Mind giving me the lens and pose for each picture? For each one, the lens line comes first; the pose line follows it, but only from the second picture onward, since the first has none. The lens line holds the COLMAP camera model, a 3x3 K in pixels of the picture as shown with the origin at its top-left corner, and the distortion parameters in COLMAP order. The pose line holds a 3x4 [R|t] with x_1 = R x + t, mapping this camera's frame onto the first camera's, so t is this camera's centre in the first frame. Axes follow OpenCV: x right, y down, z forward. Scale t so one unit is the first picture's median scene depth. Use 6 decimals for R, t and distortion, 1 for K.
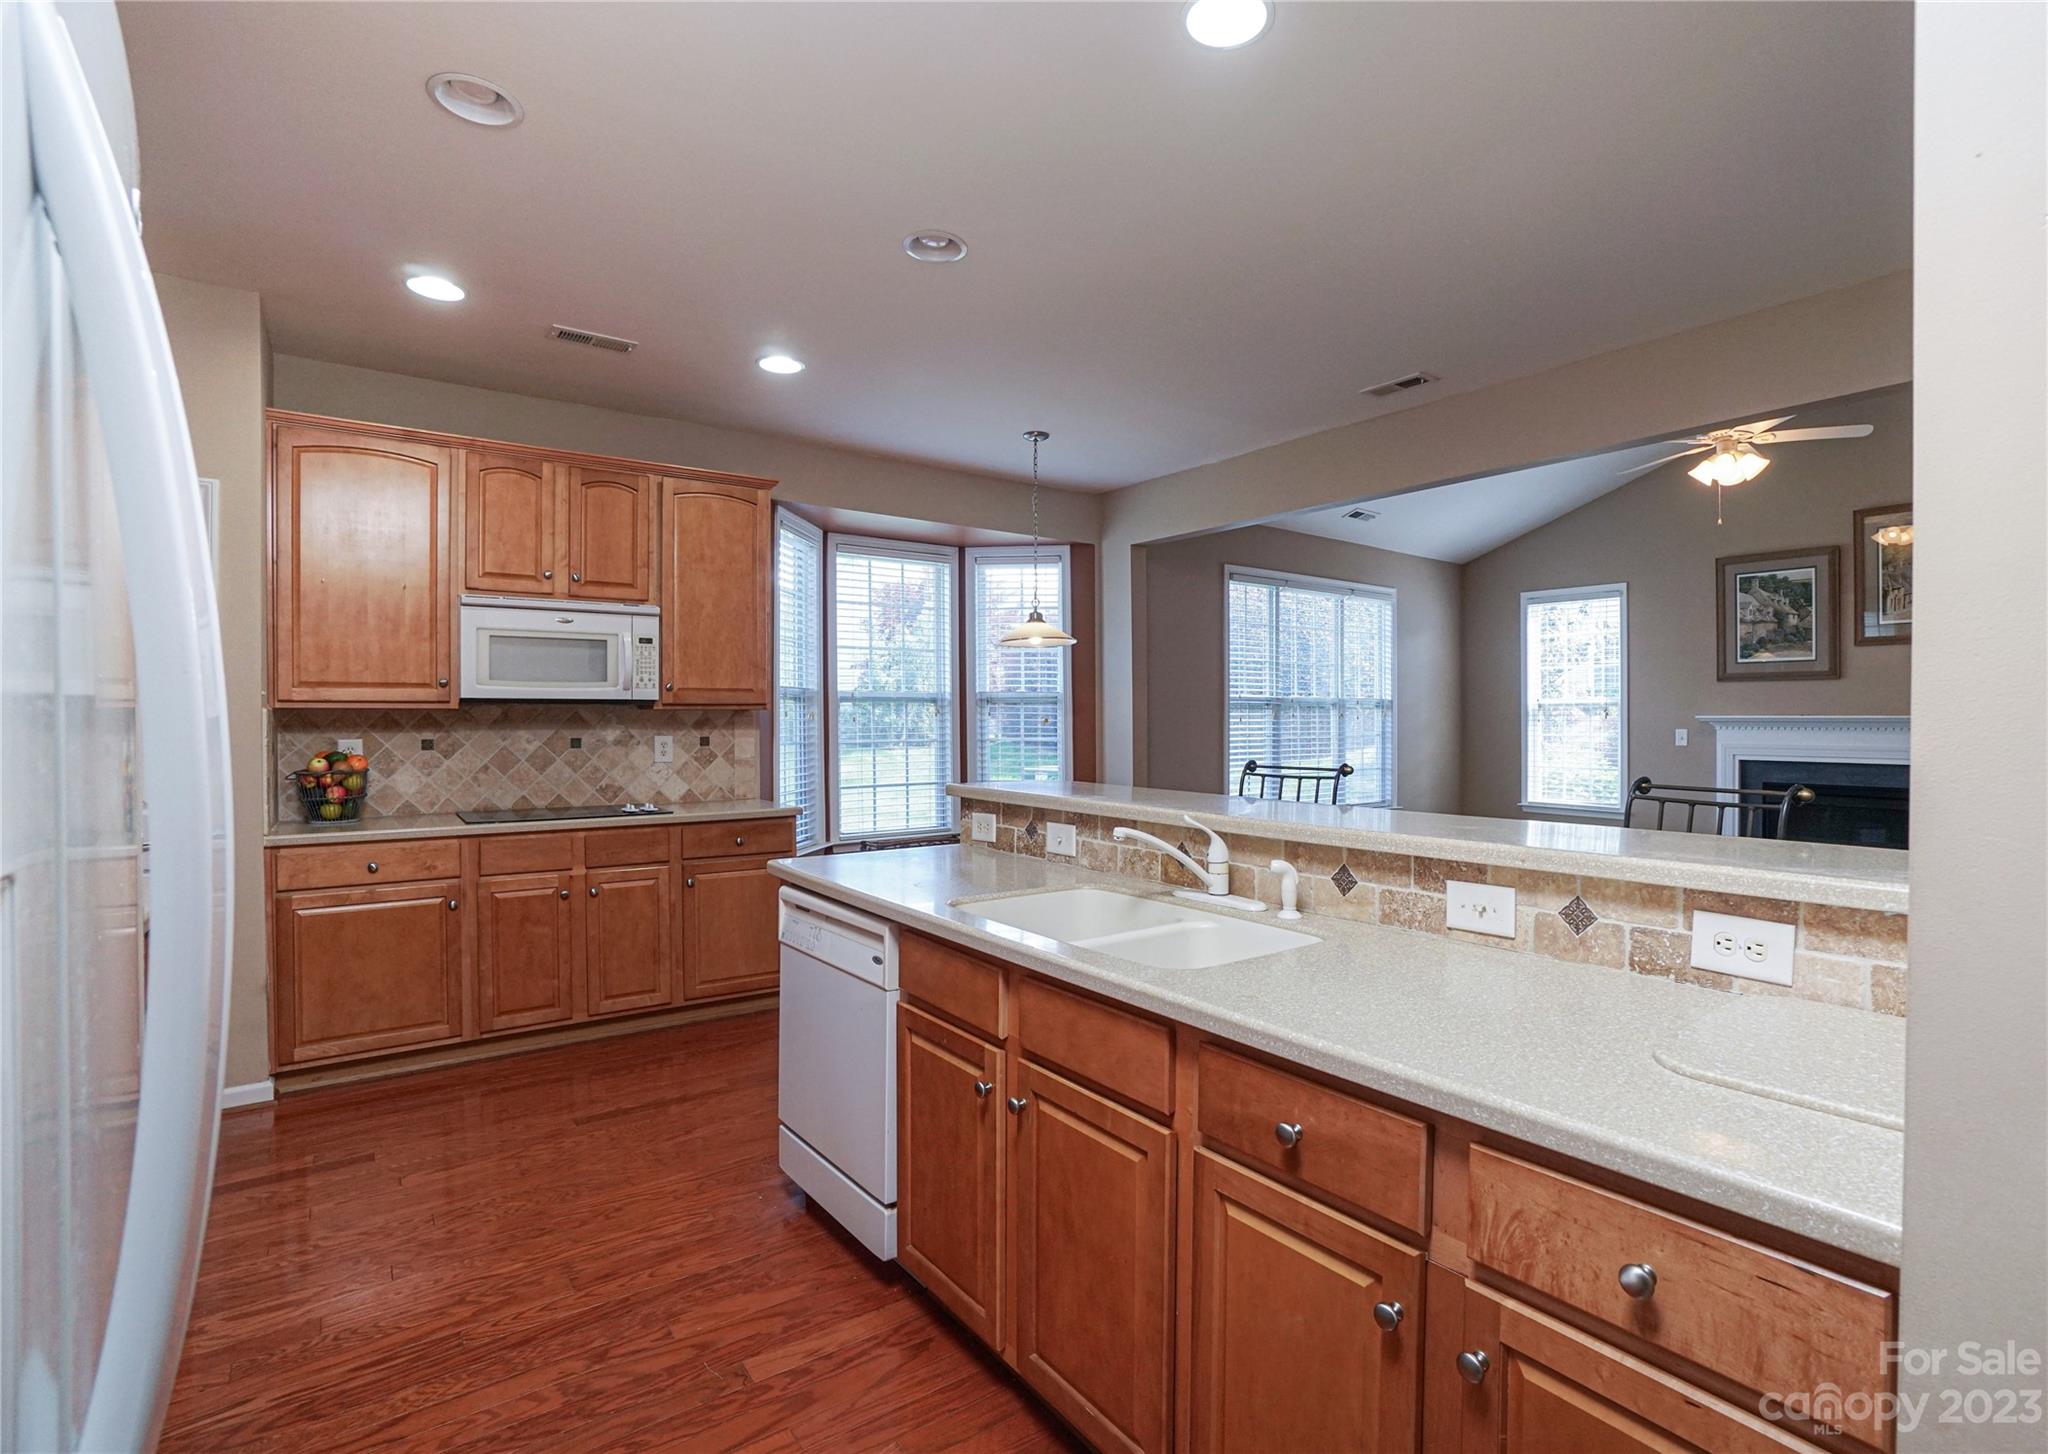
lens RADIAL K [[968.4, 0, 1075.5], [0, 968.4, 724.9], [0, 0, 1]] dist [-0.069568, 0.030594]
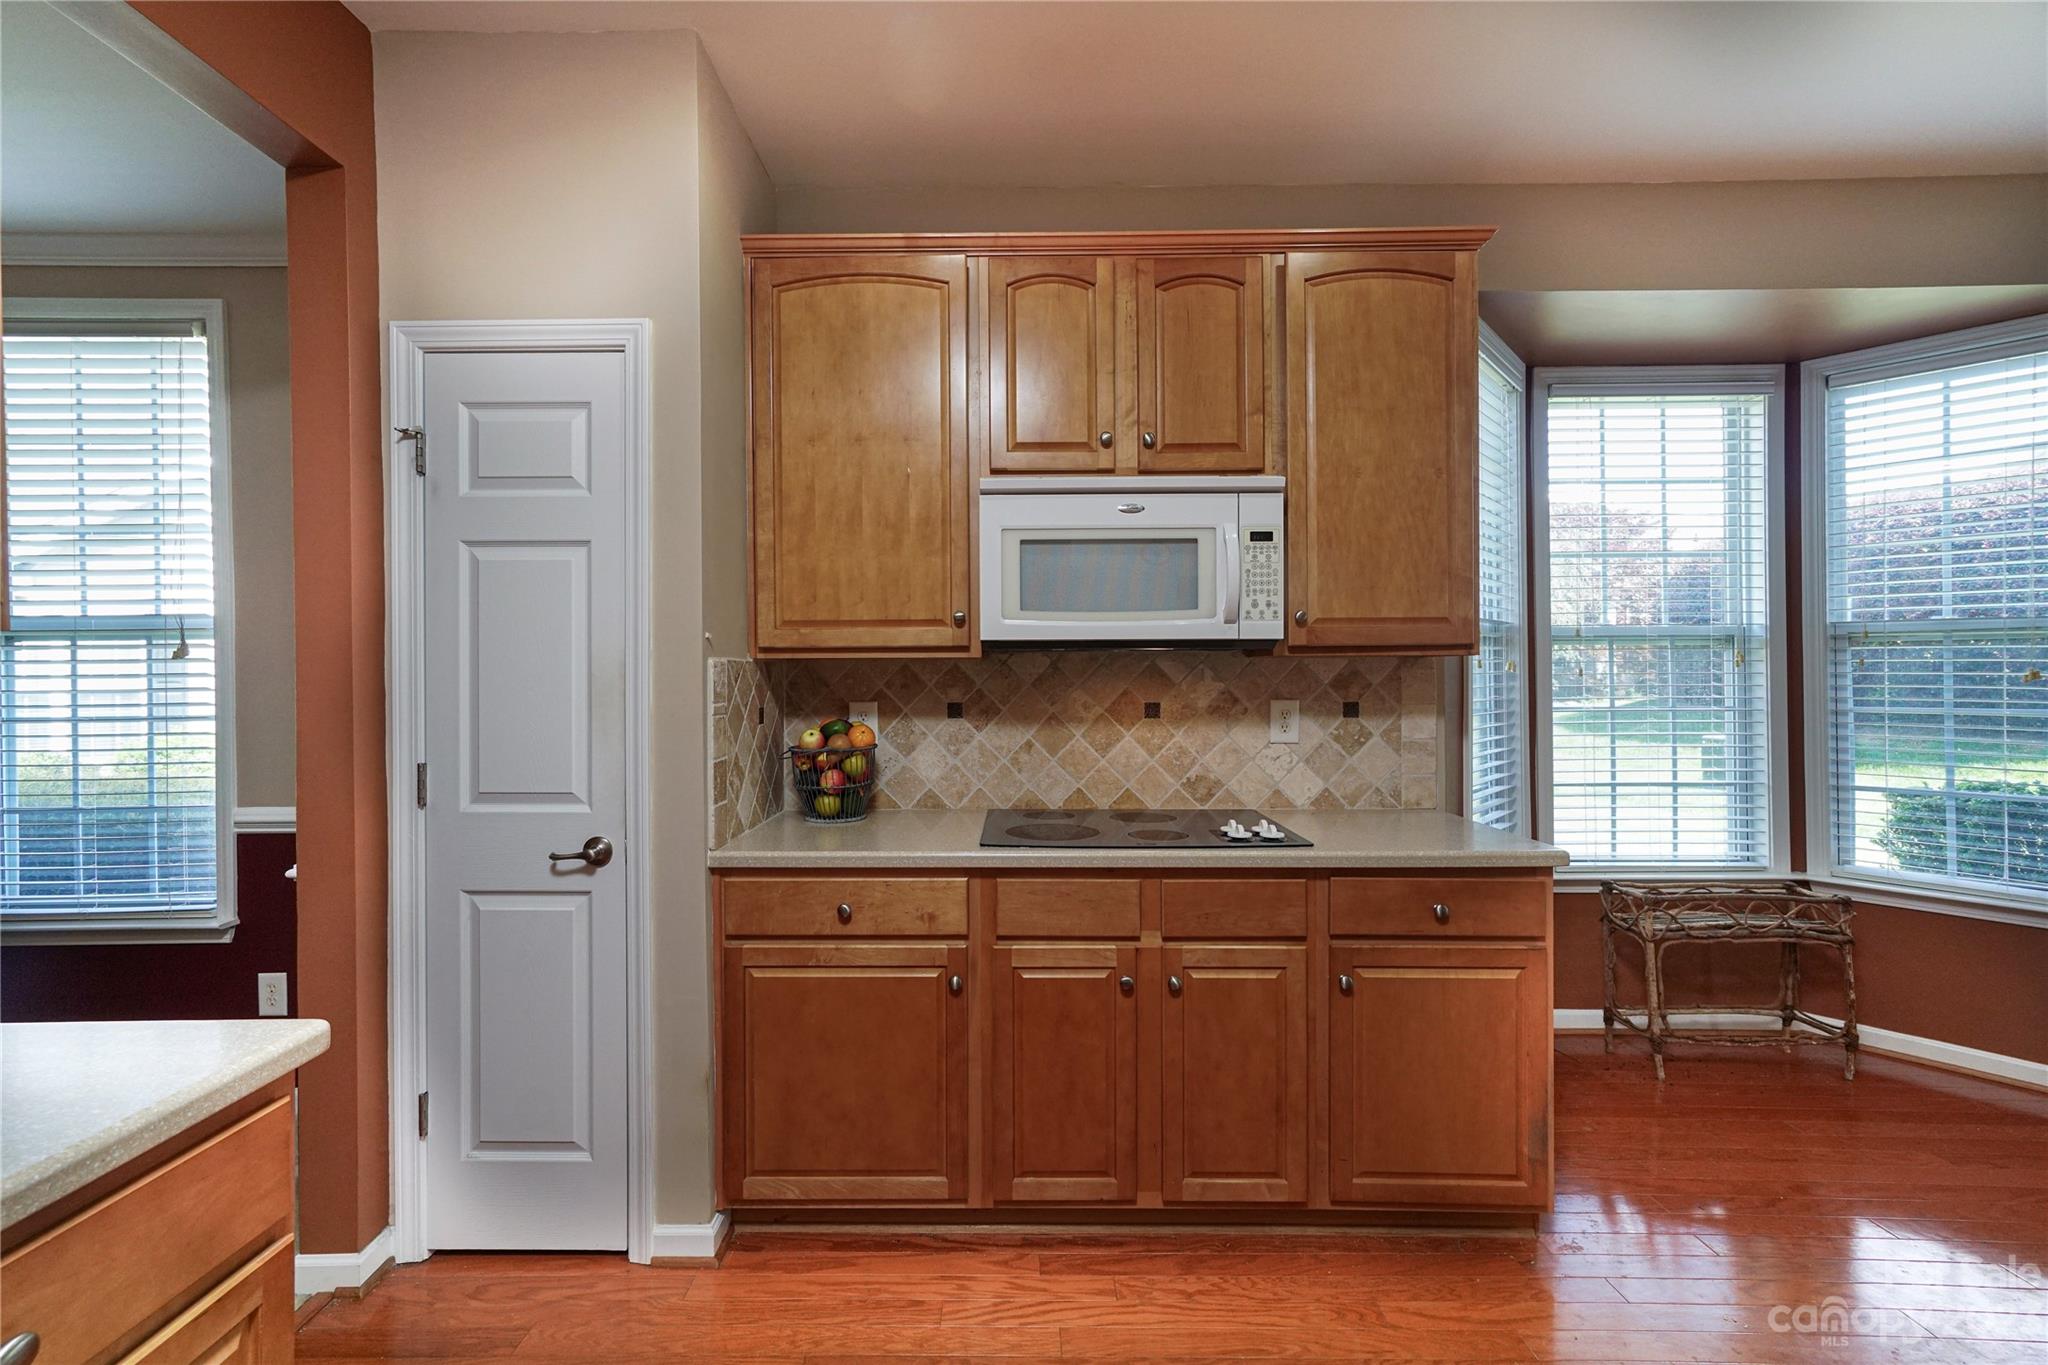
lens RADIAL K [[882.6, 0, 1002.9], [0, 882.6, 670.1], [0, 0, 1]] dist [-0.007544, 0.000804]
pose [[0.783343, -0.003754, -0.621578, -0.248254], [-0.001214, 0.999971, -0.007569, -0.003840], [0.621589, 0.006683, 0.783315, 0.500881]]
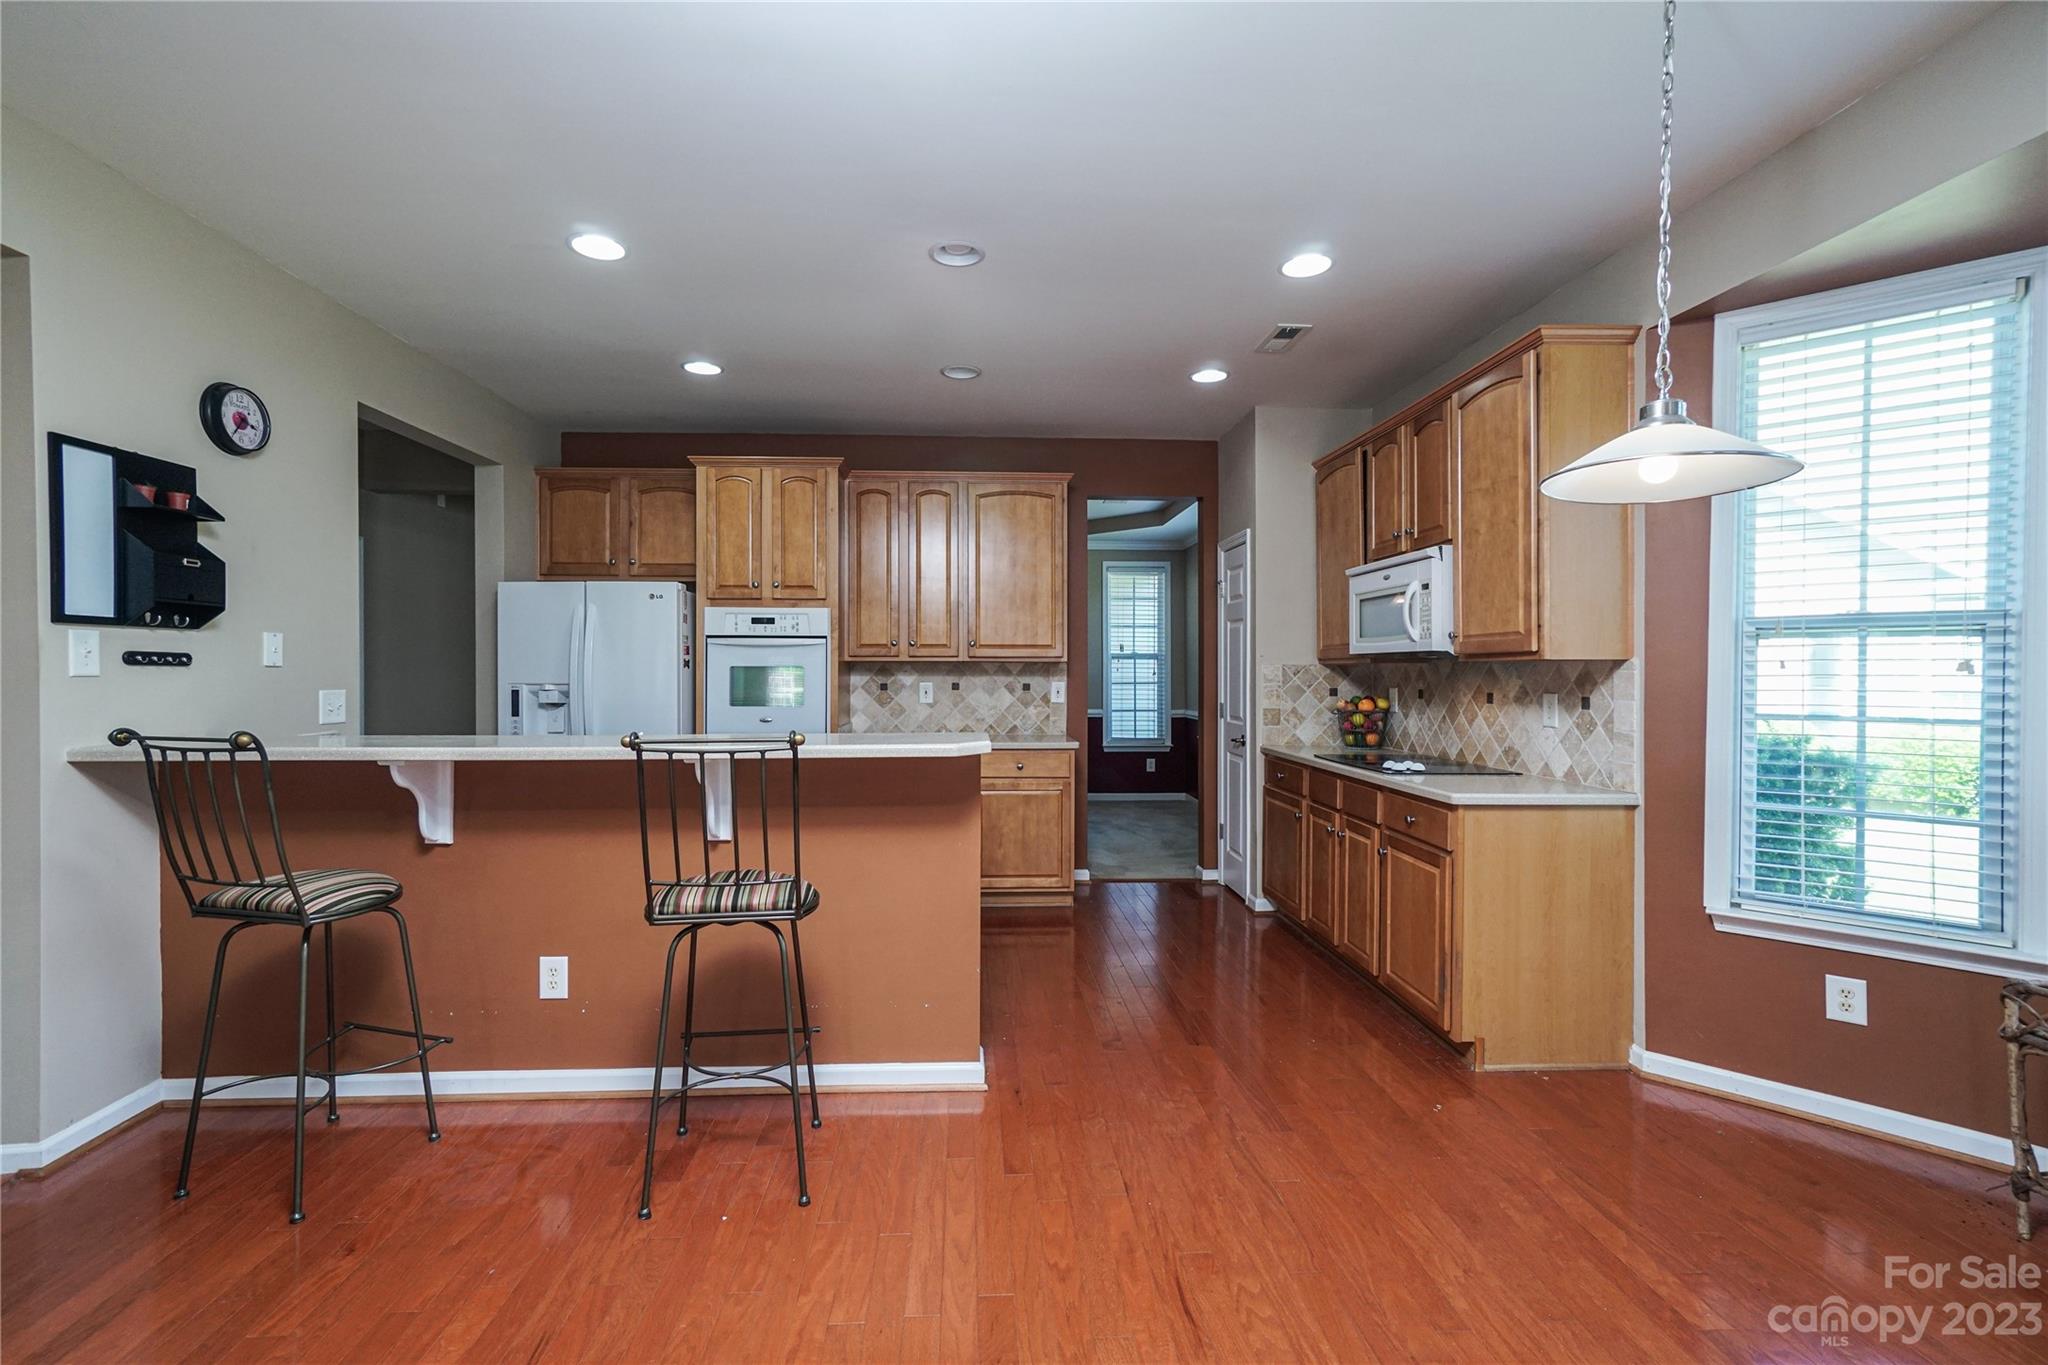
lens RADIAL K [[890.3, 0, 1009.5], [0, 890.3, 673.9], [0, 0, 1]] dist [-0.010386, 0.011780]
pose [[-0.572990, 0.001839, -0.819560, 0.489322], [-0.008415, 0.999932, 0.008127, -0.008325], [0.819519, 0.011554, -0.572935, 1.191030]]
